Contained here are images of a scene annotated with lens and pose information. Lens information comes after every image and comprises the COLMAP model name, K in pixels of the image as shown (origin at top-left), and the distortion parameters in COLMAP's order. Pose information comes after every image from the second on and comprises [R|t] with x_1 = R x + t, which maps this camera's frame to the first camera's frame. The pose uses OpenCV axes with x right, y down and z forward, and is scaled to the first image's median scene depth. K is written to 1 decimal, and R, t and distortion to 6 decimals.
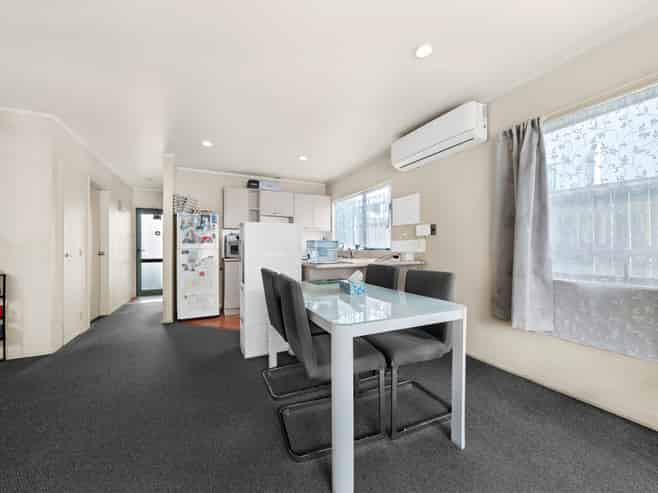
lens RADIAL K [[256.6, 0, 325.2], [0, 256.6, 248.4], [0, 0, 1]] dist [-0.005442, -0.000817]
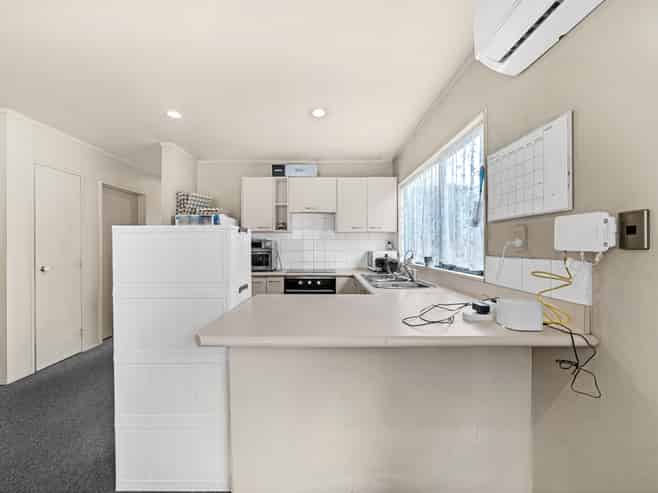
lens RADIAL K [[256.6, 0, 324.3], [0, 256.6, 246.5], [0, 0, 1]] dist [-0.005442, -0.000817]
pose [[0.898513, 0.003589, -0.438933, 0.190582], [-0.001756, 0.999988, 0.004583, -0.043377], [0.438944, -0.003347, 0.898508, 0.472418]]
